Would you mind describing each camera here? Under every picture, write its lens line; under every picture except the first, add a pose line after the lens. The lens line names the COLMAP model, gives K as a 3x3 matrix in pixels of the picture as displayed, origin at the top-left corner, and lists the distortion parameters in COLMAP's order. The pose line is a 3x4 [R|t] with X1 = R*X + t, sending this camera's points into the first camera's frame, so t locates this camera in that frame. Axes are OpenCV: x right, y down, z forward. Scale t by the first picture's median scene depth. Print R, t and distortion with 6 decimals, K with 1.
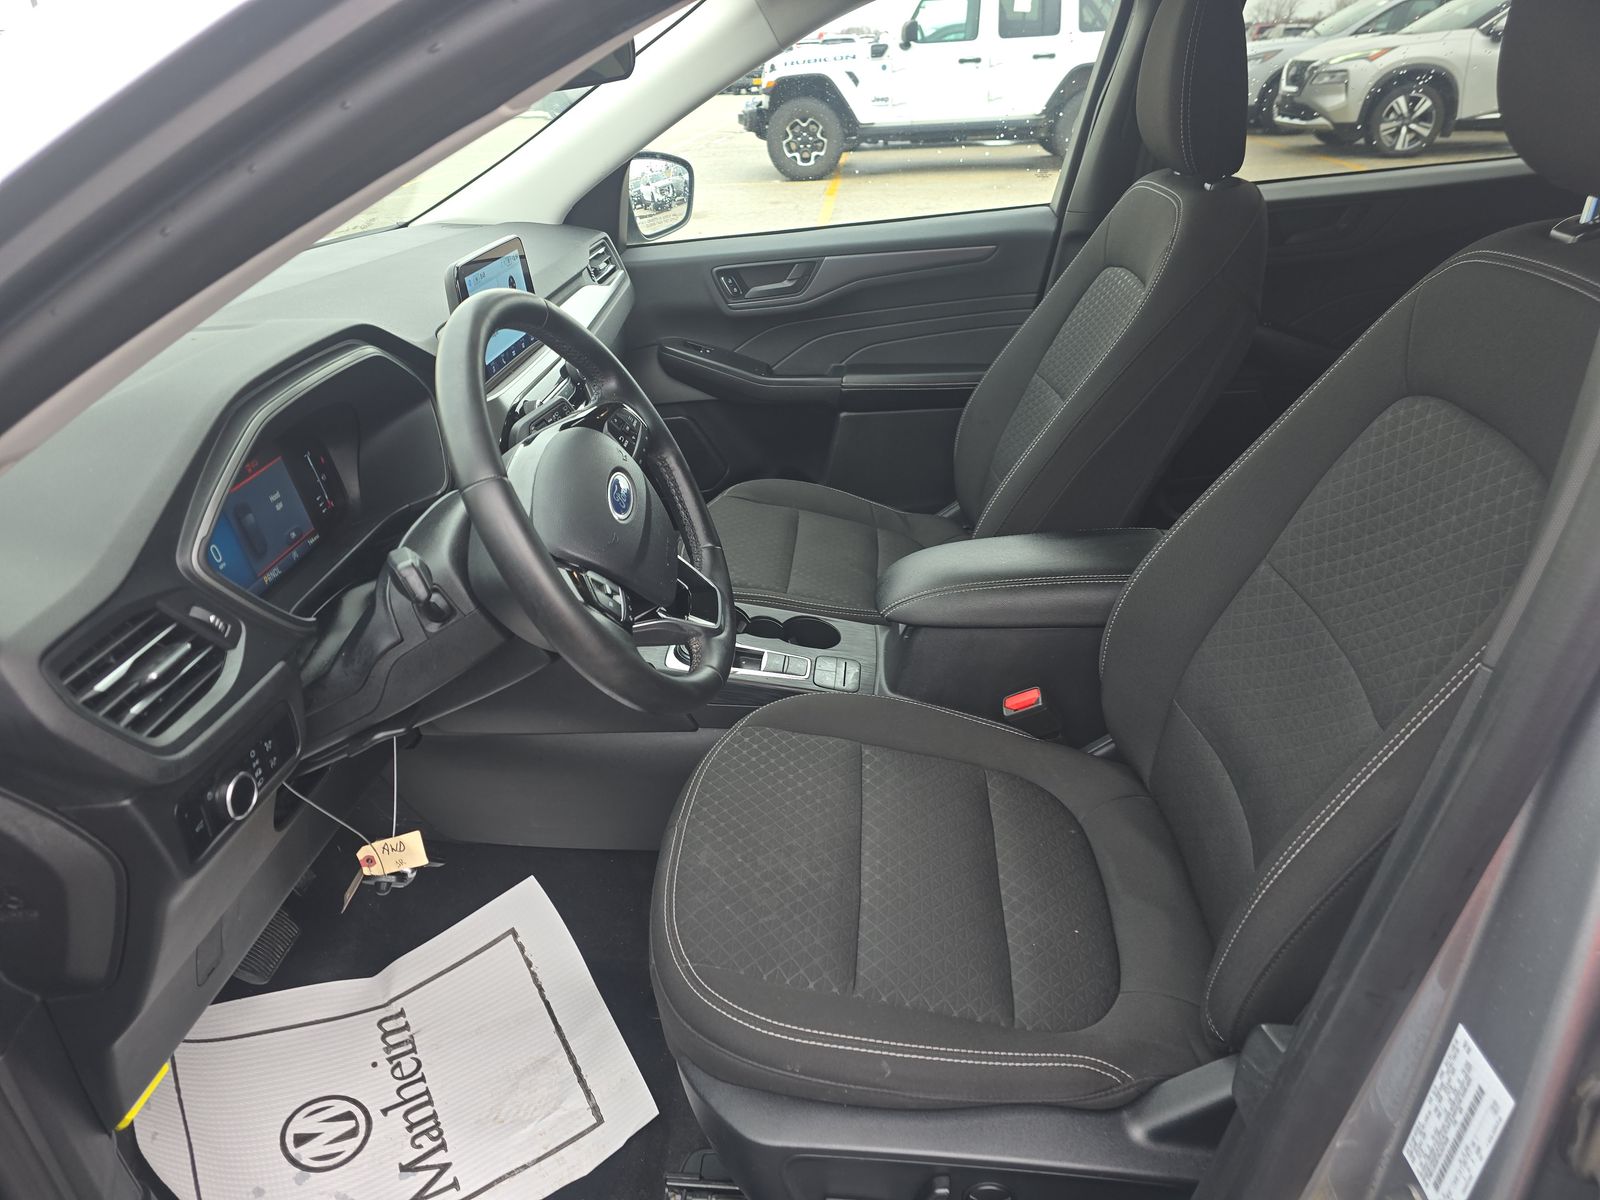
lens RADIAL K [[1058.6, 0, 800.0], [0, 1058.6, 600.0], [0, 0, 1]] dist [0.061802, -0.058436]
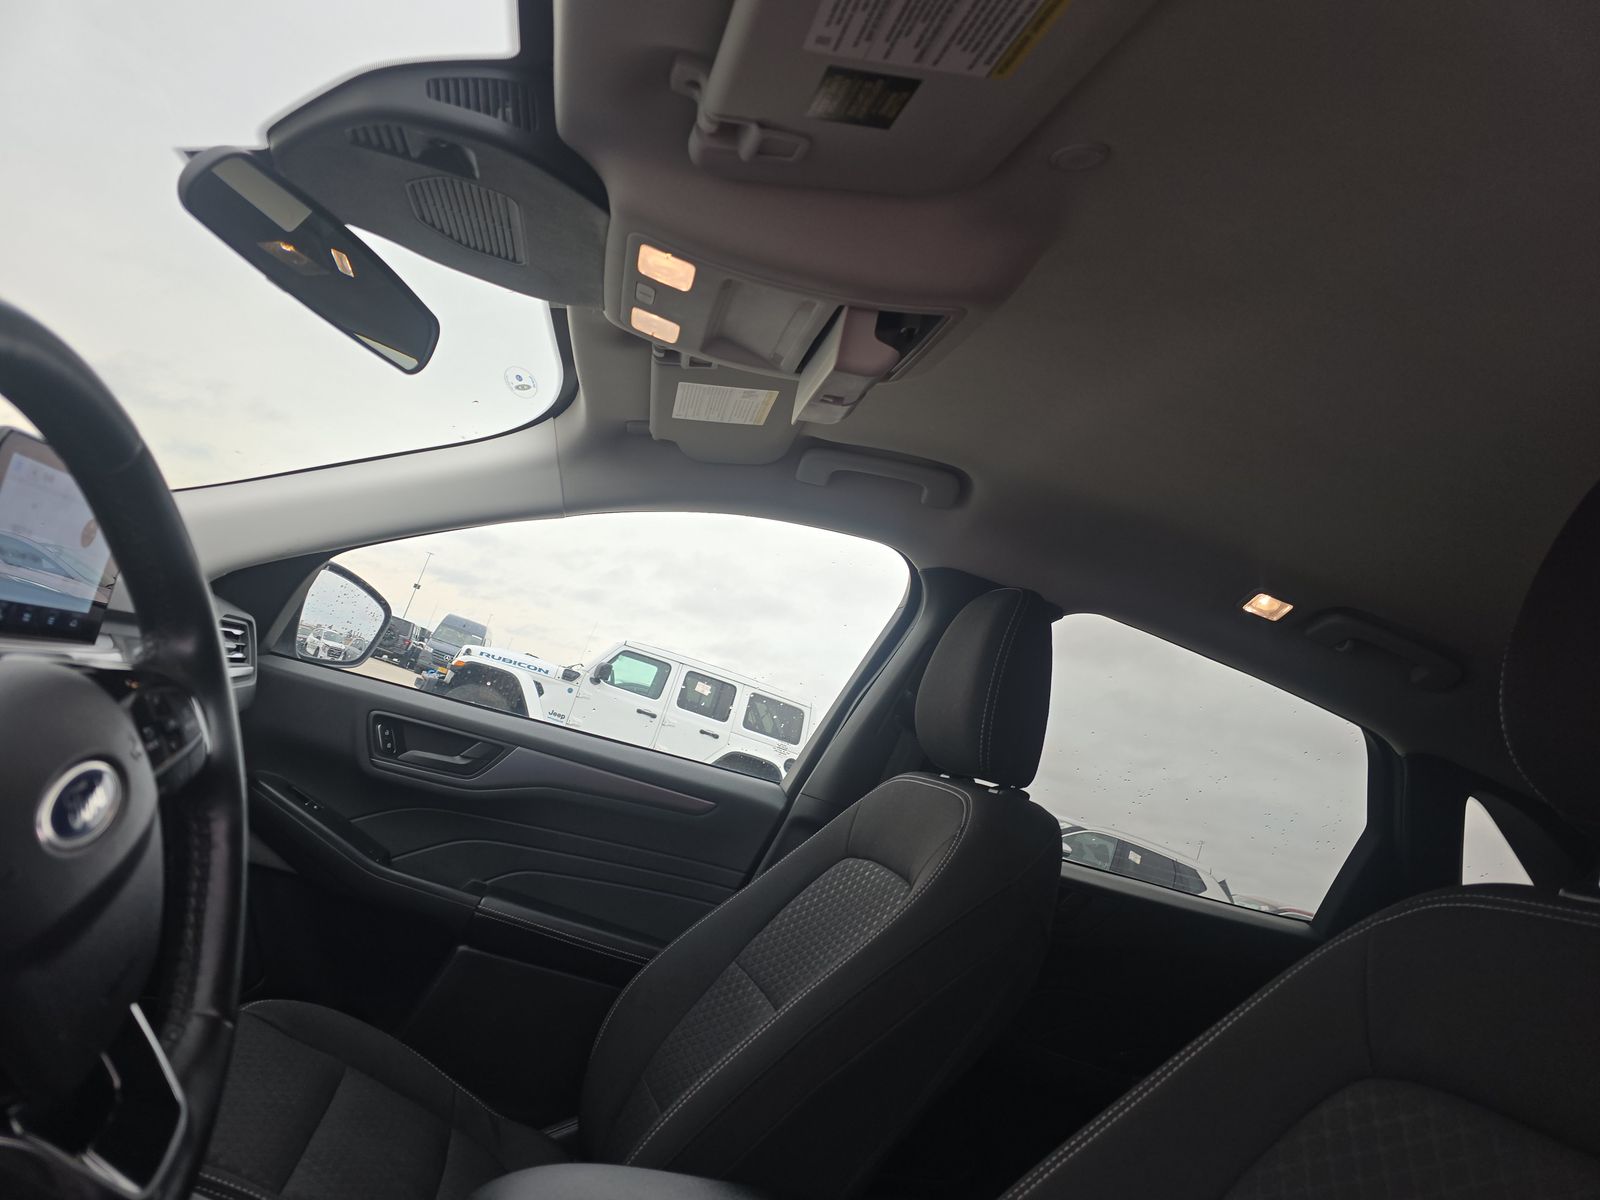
lens RADIAL K [[1058.6, 0, 800.0], [0, 1058.6, 600.0], [0, 0, 1]] dist [0.061802, -0.058436]
pose [[0.891237, 0.386832, 0.236764, -0.019765], [-0.189886, 0.792342, -0.579773, 0.017582], [-0.411873, 0.471757, 0.779619, 0.231380]]
